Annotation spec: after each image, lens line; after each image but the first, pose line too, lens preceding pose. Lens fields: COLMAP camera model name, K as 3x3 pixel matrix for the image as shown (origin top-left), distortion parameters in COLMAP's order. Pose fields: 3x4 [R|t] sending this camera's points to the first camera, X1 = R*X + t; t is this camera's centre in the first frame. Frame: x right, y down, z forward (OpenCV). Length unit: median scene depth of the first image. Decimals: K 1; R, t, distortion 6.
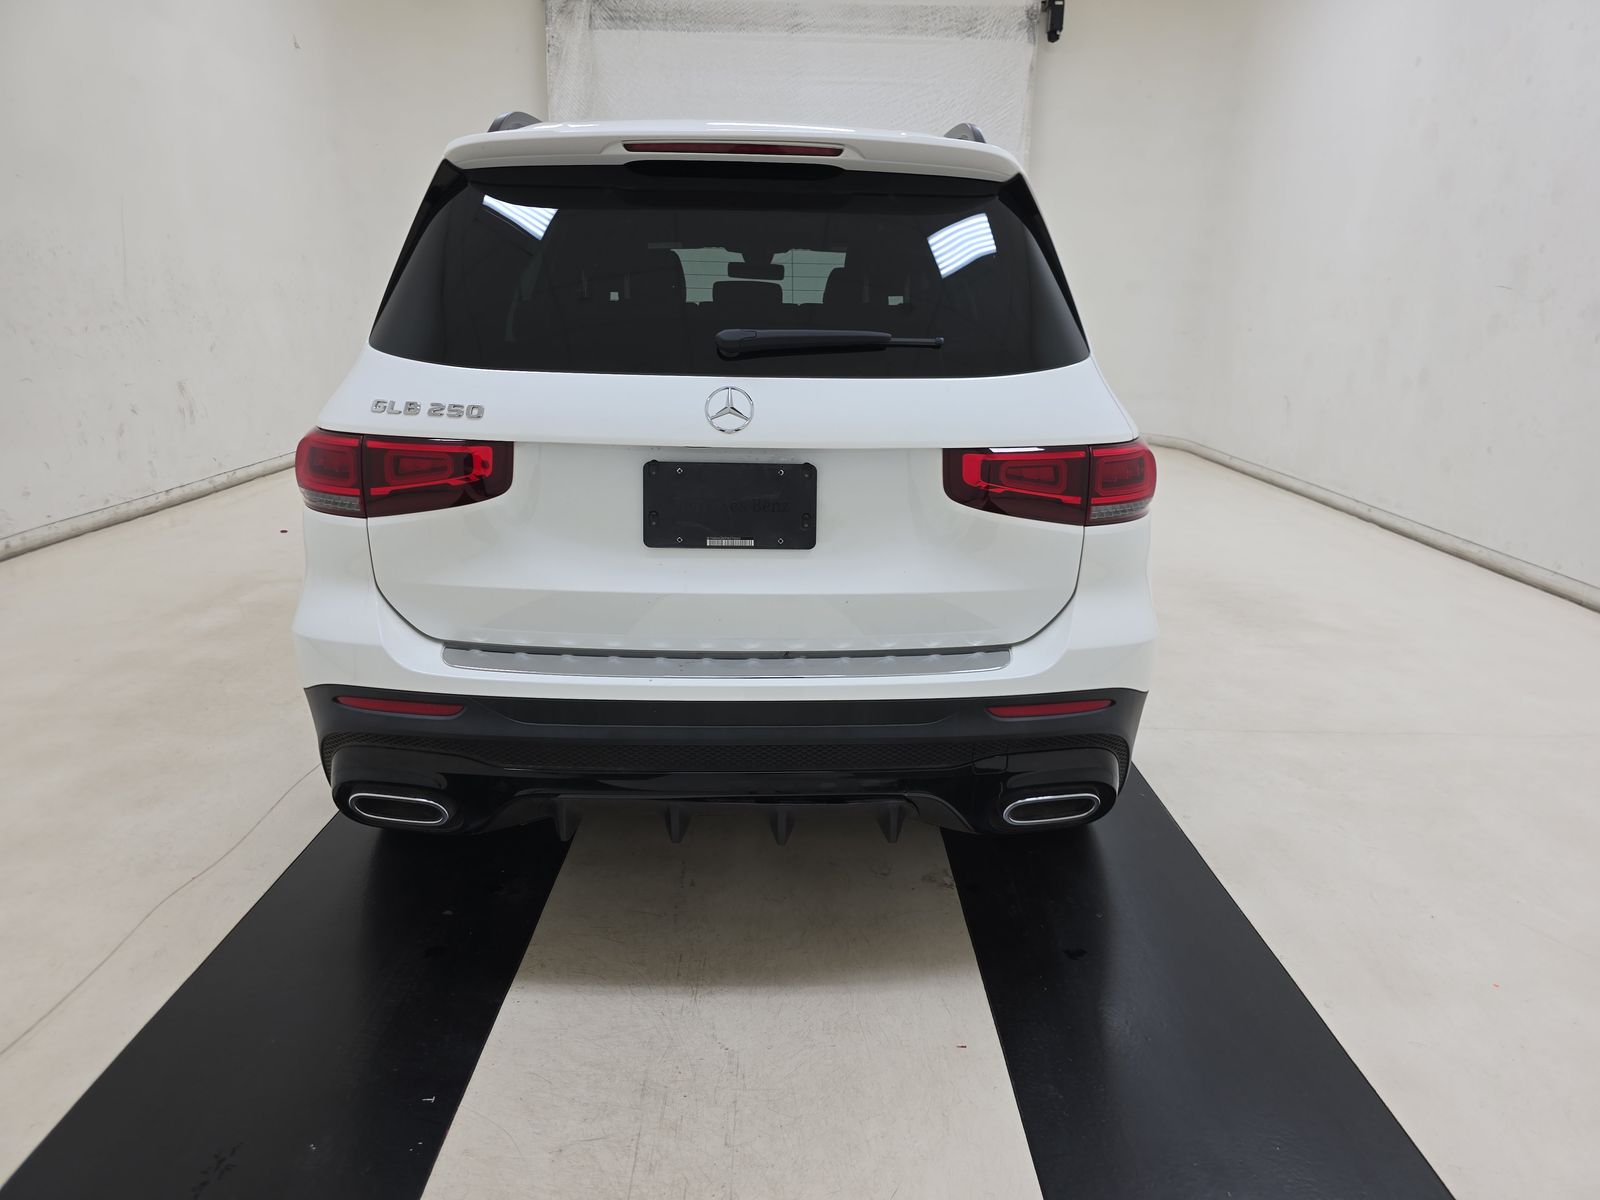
lens RADIAL K [[1105.5, 0, 800.0], [0, 1105.5, 600.0], [0, 0, 1]] dist [0.063550, -0.084891]
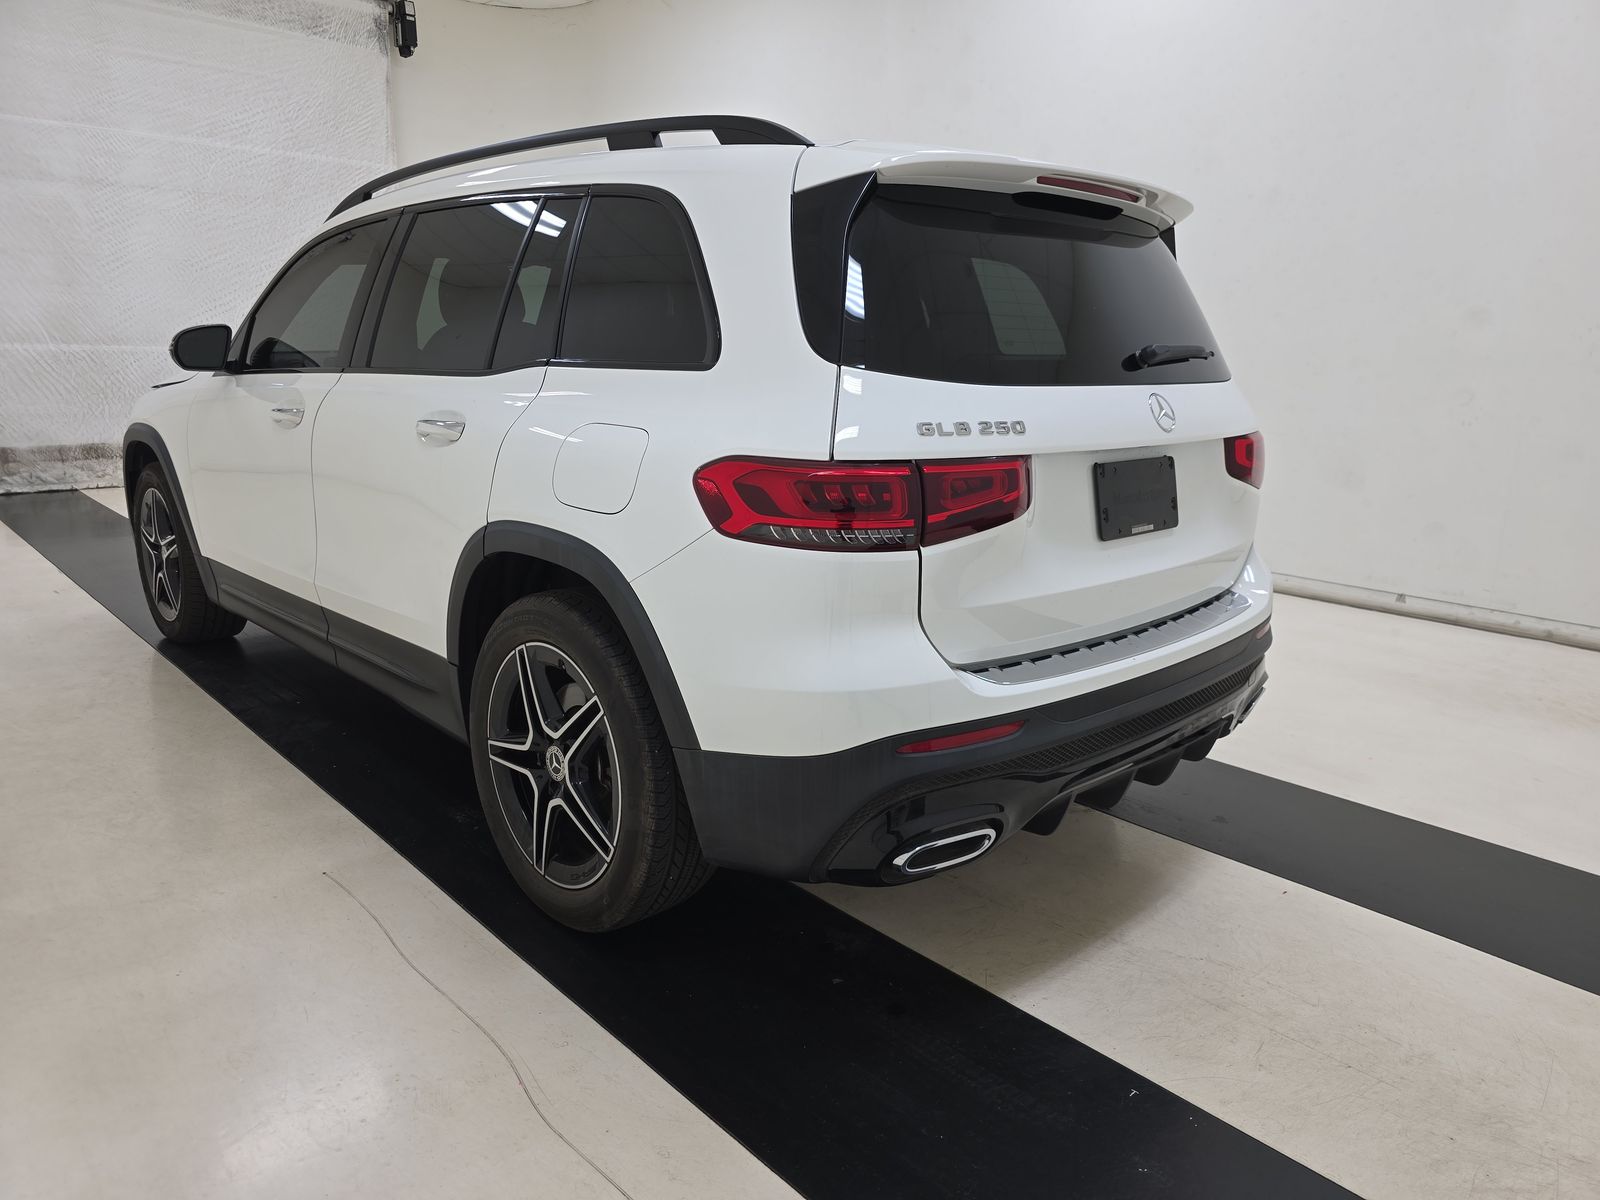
lens RADIAL K [[1130.4, 0, 800.0], [0, 1130.4, 600.0], [0, 0, 1]] dist [0.012192, 0.000402]
pose [[0.721957, -0.155082, 0.674335, -1.115664], [0.171237, 0.984290, 0.043034, -0.089974], [-0.670415, 0.084403, 0.737170, 0.375444]]
